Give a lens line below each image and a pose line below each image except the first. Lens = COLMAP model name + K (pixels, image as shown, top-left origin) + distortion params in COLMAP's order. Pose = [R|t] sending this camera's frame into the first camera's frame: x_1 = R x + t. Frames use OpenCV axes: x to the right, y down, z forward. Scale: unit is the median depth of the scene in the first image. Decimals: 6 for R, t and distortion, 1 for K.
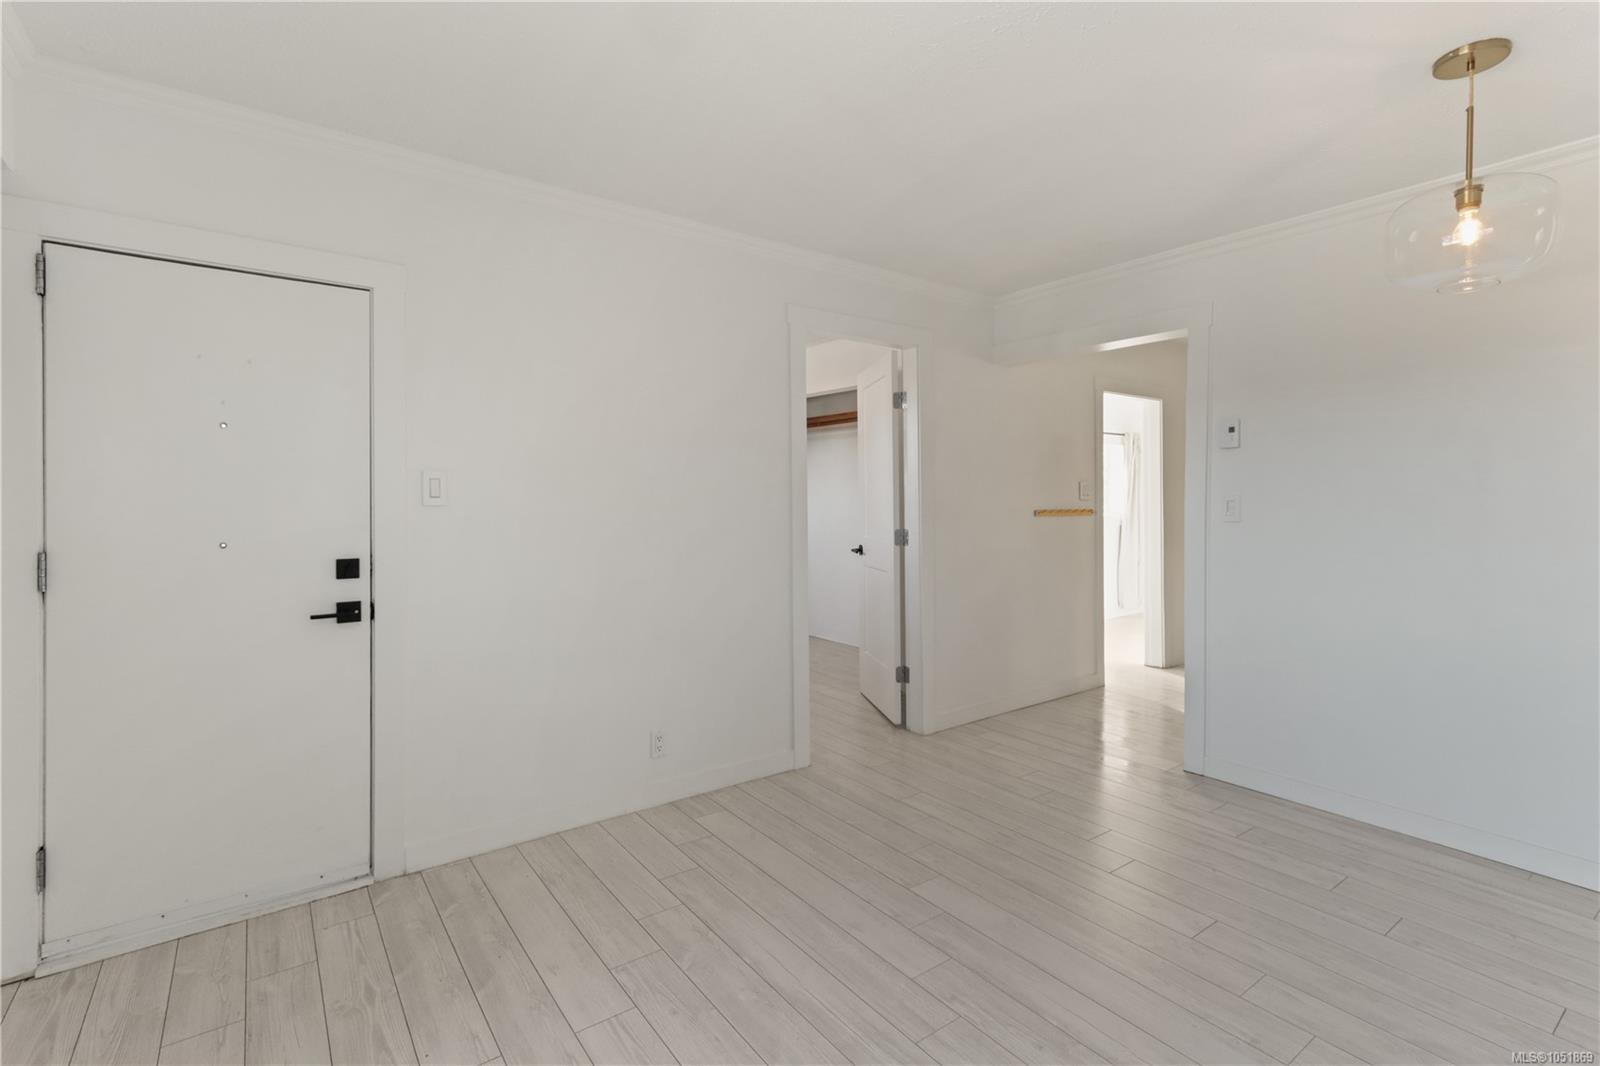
lens RADIAL K [[759.7, 0, 795.3], [0, 759.7, 500.0], [0, 0, 1]] dist [-0.005506, 0.003581]
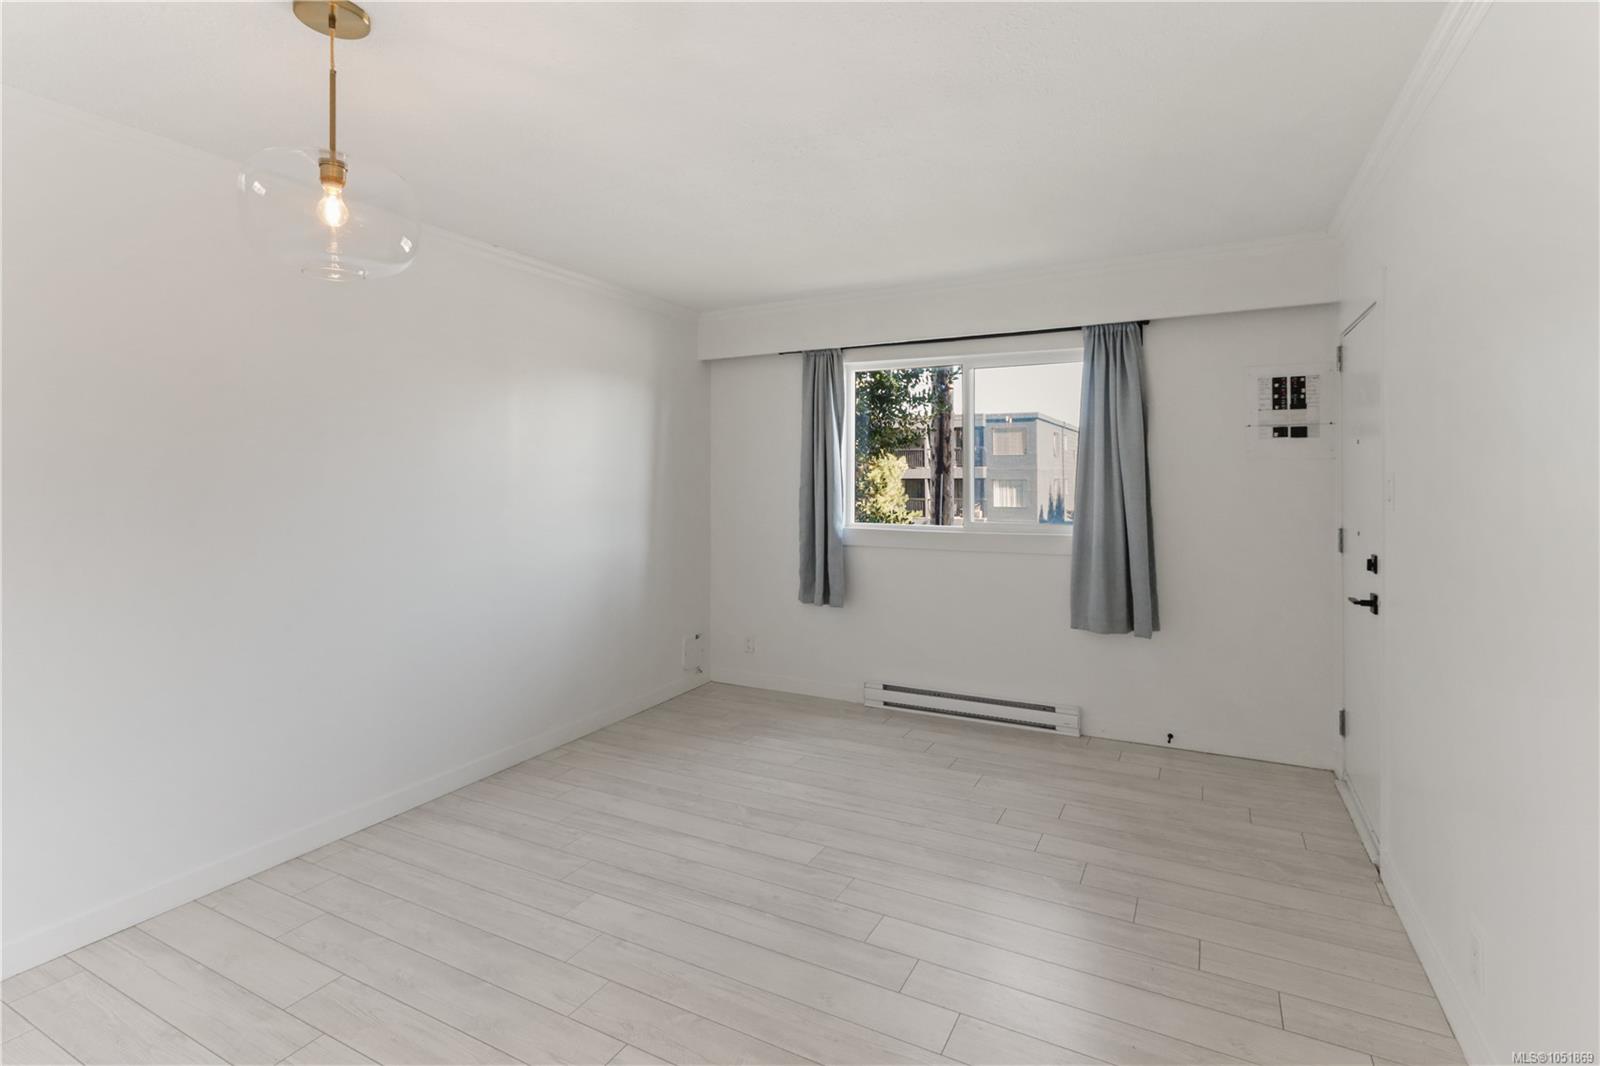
lens RADIAL K [[759.7, 0, 775.1], [0, 759.7, 477.3], [0, 0, 1]] dist [-0.005506, 0.003581]
pose [[-0.907887, 0.001939, -0.419211, 0.657950], [-0.000805, 0.999979, 0.006368, -0.039744], [0.419215, 0.006119, -0.907866, 1.641508]]
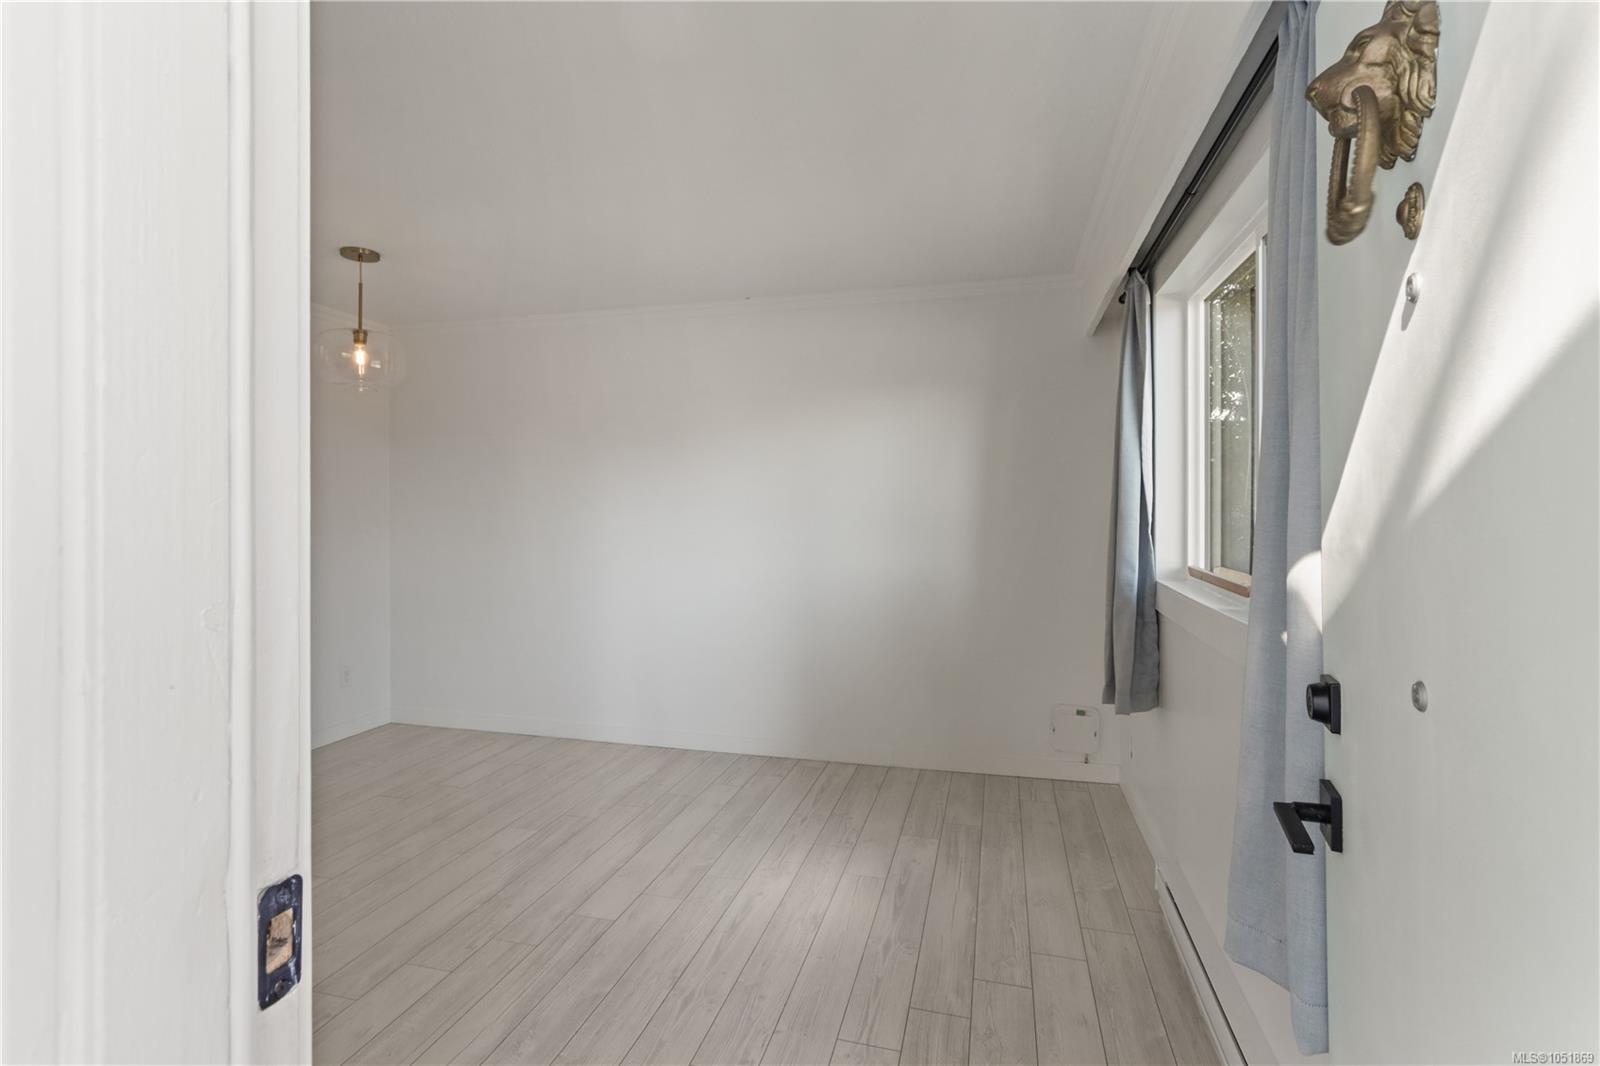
lens RADIAL K [[759.7, 0, 805.0], [0, 759.7, 505.0], [0, 0, 1]] dist [-0.005506, 0.003581]
pose [[-0.624577, -0.003801, 0.780954, -0.830752], [0.009977, 0.999868, 0.012845, -0.033935], [-0.780899, 0.015814, -0.624457, 1.055006]]
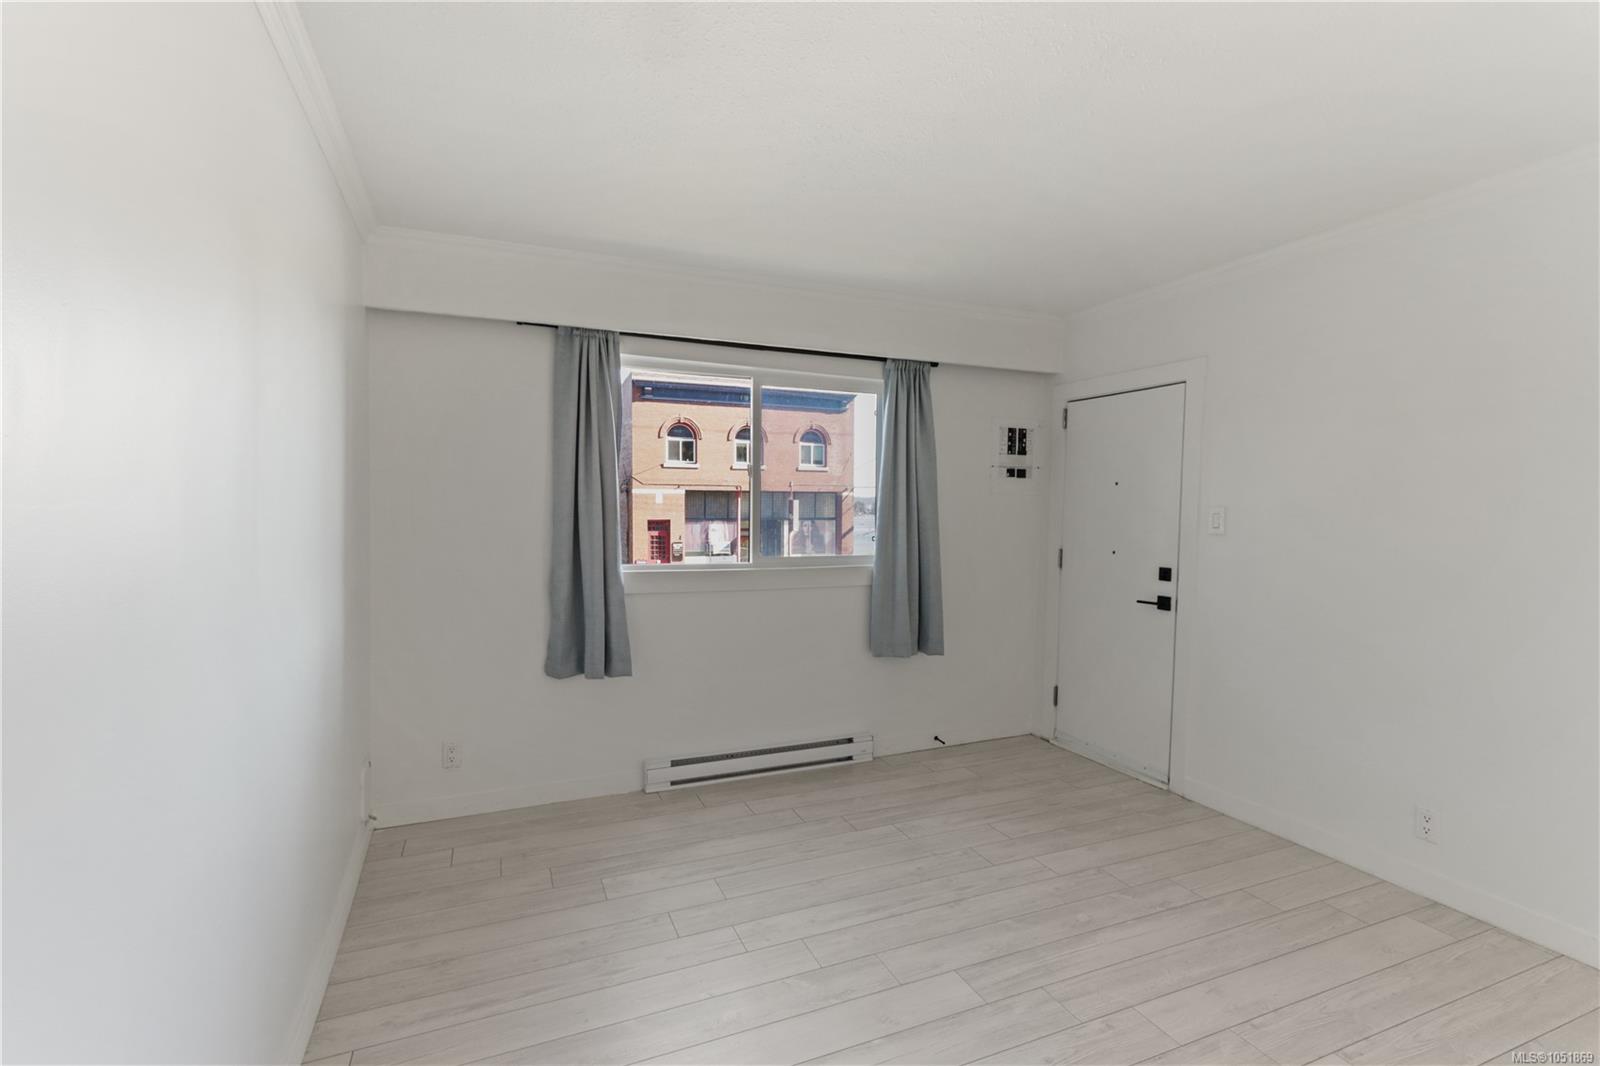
lens RADIAL K [[759.7, 0, 813.2], [0, 759.7, 523.8], [0, 0, 1]] dist [-0.005506, 0.003581]
pose [[-0.222380, 0.022908, -0.974691, 1.030875], [-0.020150, 0.999402, 0.028086, -0.037414], [0.974752, 0.025886, -0.221785, 0.656997]]
